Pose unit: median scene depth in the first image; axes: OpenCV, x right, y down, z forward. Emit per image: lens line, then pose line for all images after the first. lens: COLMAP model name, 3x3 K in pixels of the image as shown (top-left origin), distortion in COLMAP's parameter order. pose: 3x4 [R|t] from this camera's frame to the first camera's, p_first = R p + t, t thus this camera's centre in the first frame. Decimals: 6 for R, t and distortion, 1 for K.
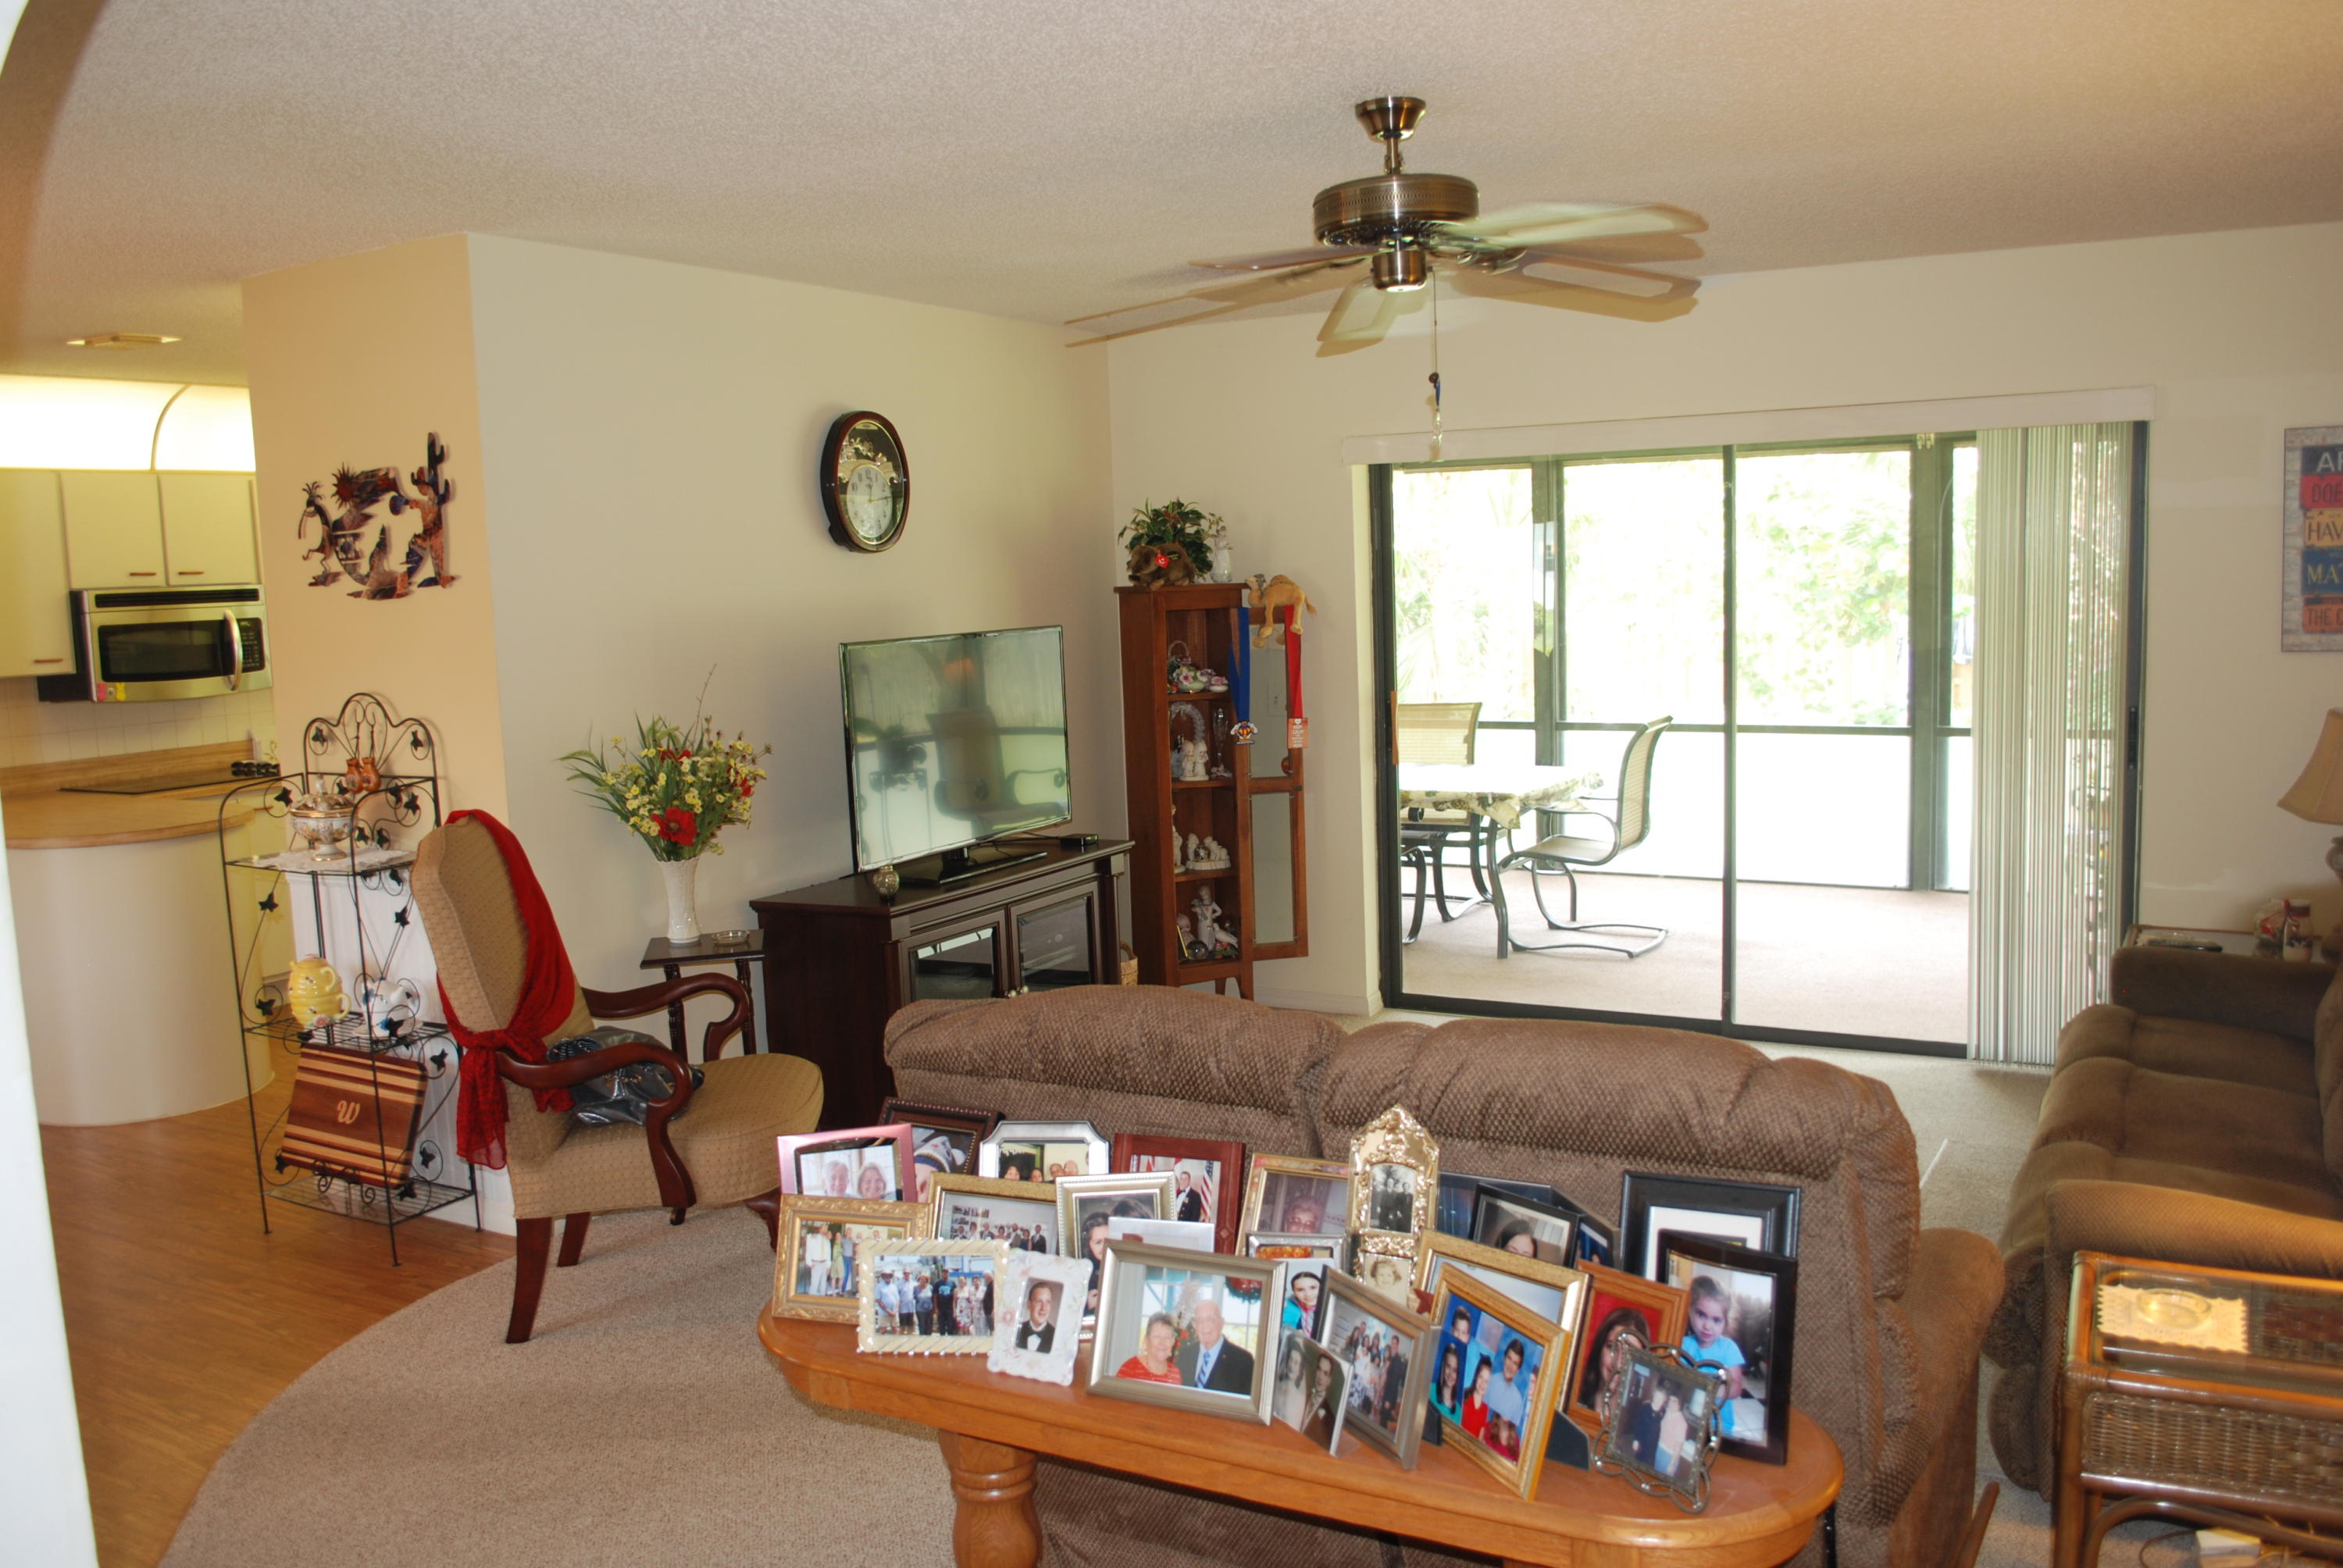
lens RADIAL K [[1837.6, 0, 1195.2], [0, 1837.6, 788.0], [0, 0, 1]] dist [-0.084530, 0.009315]
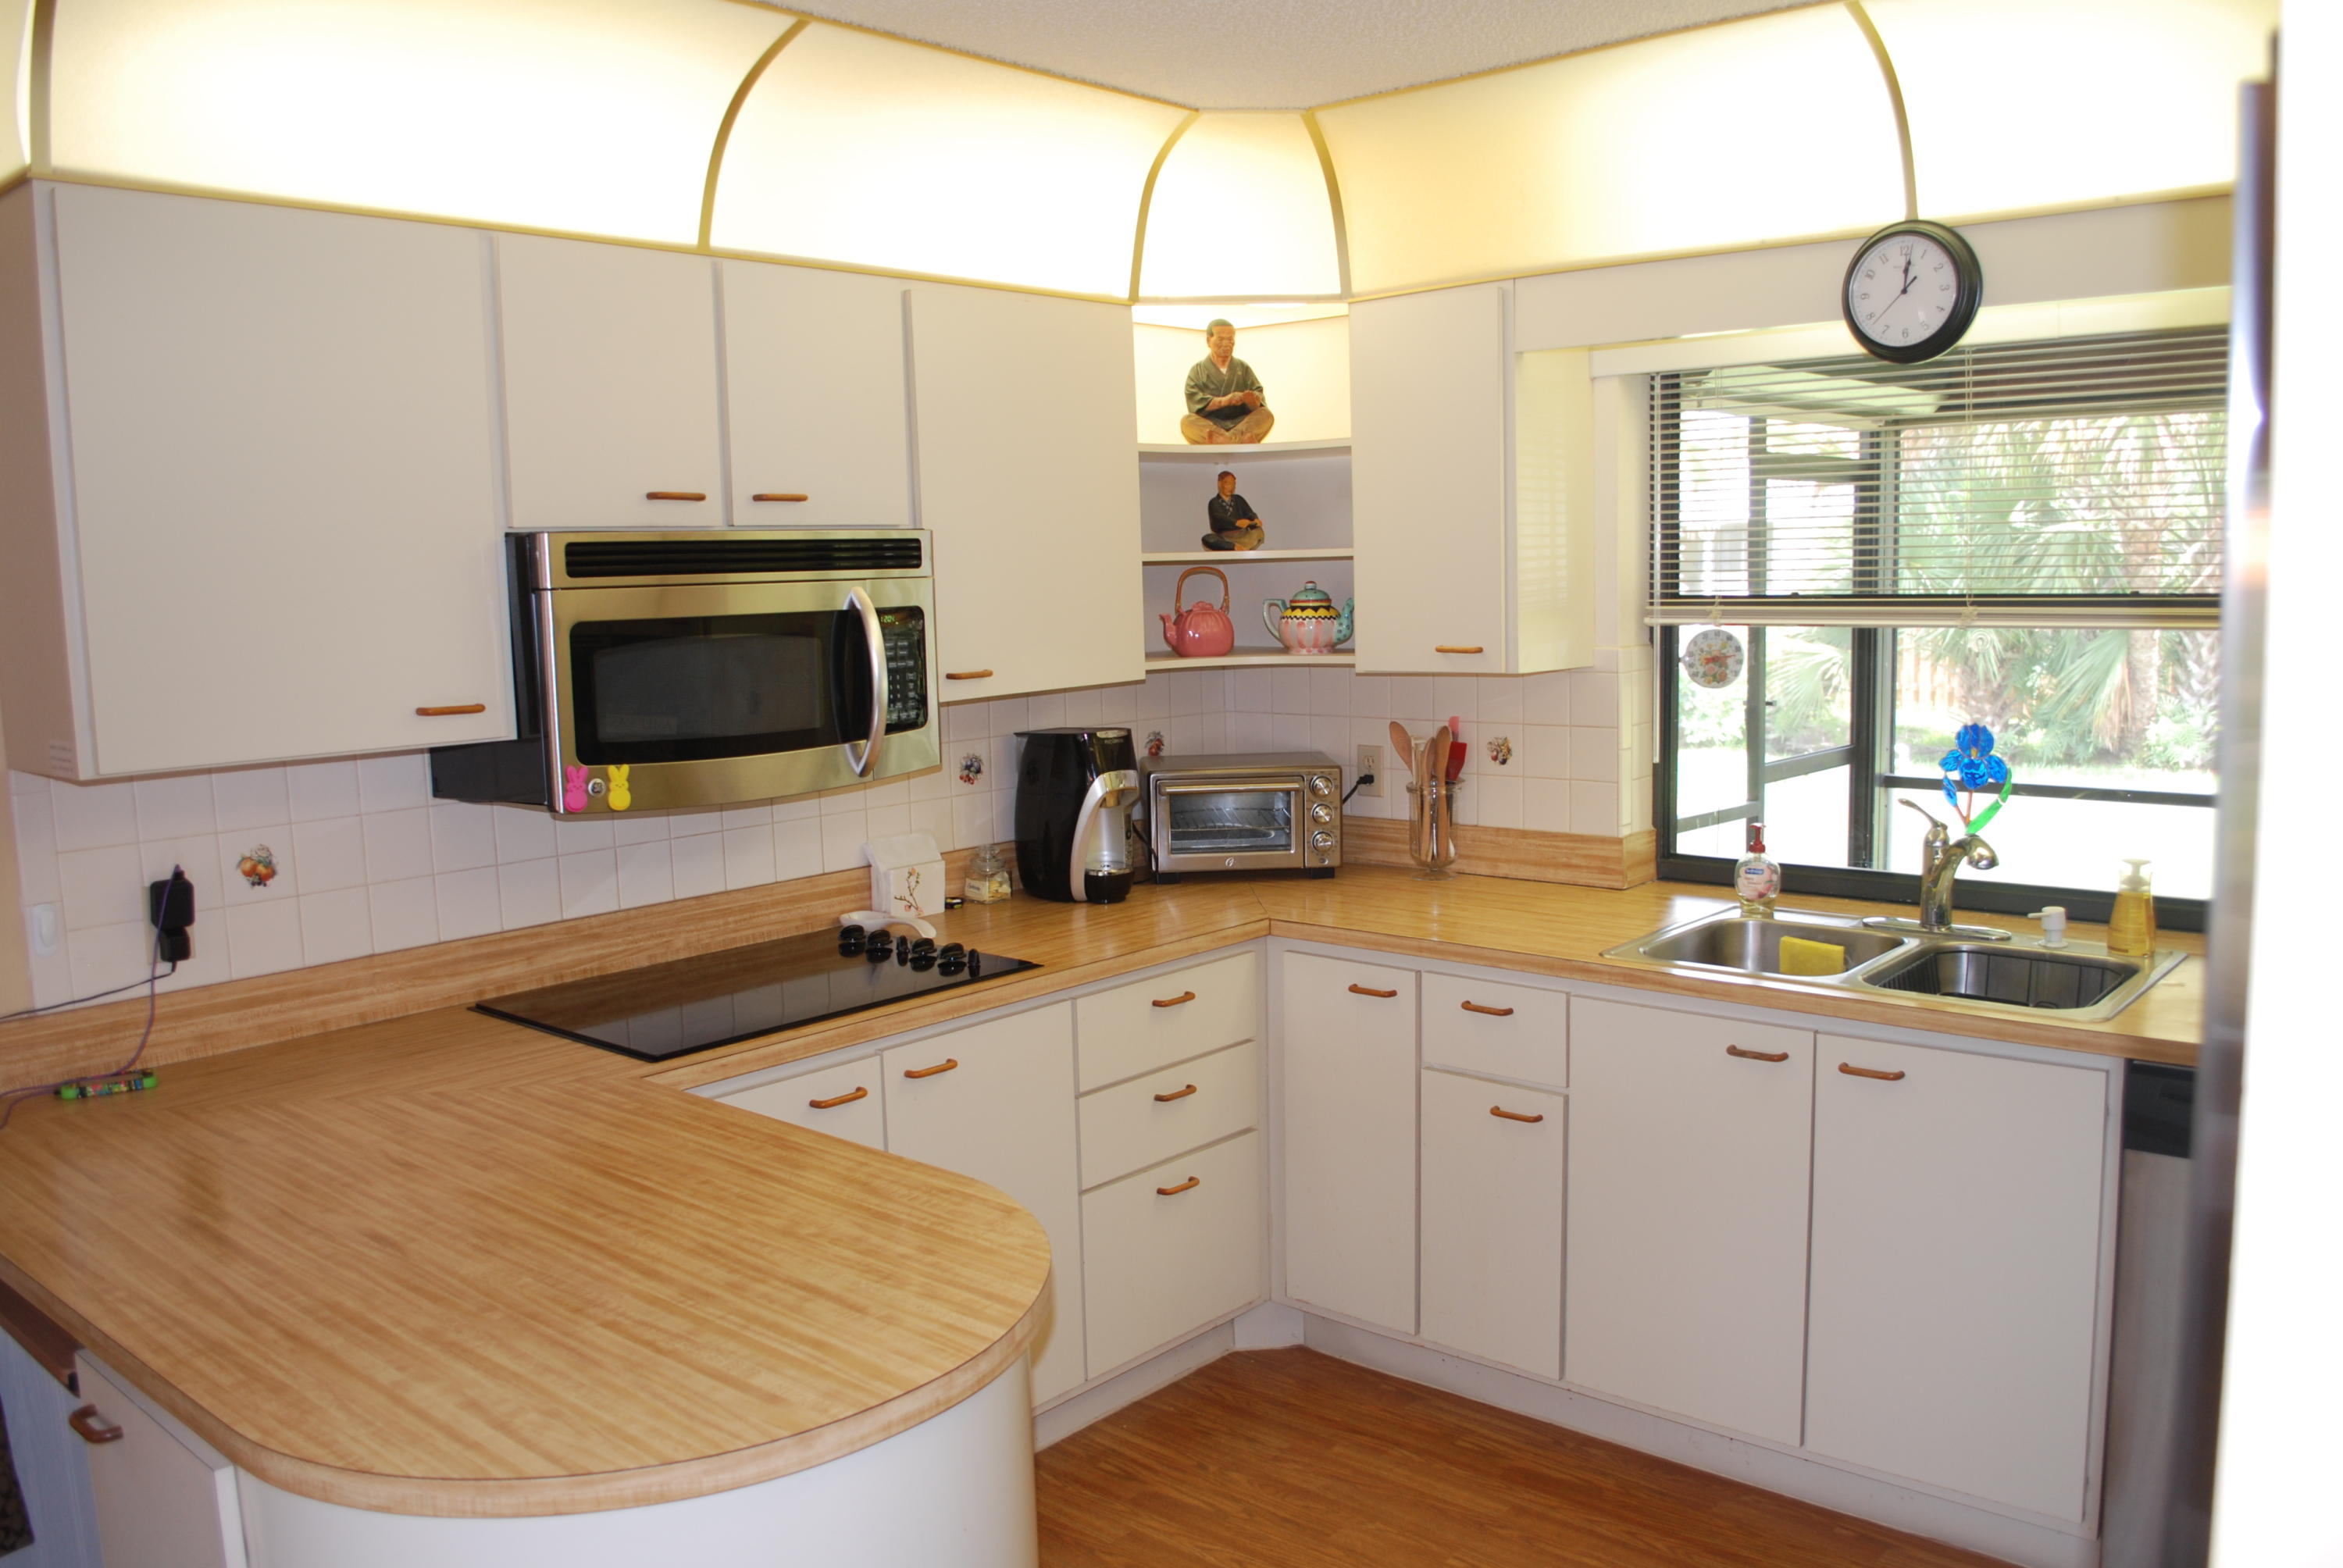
lens RADIAL K [[1837.6, 0, 1195.2], [0, 1837.6, 788.0], [0, 0, 1]] dist [-0.084530, 0.009315]
pose [[0.976968, 0.038578, -0.209869, -0.373682], [-0.036160, 0.999228, 0.015350, -0.062285], [0.210300, -0.007407, 0.977609, 0.600868]]
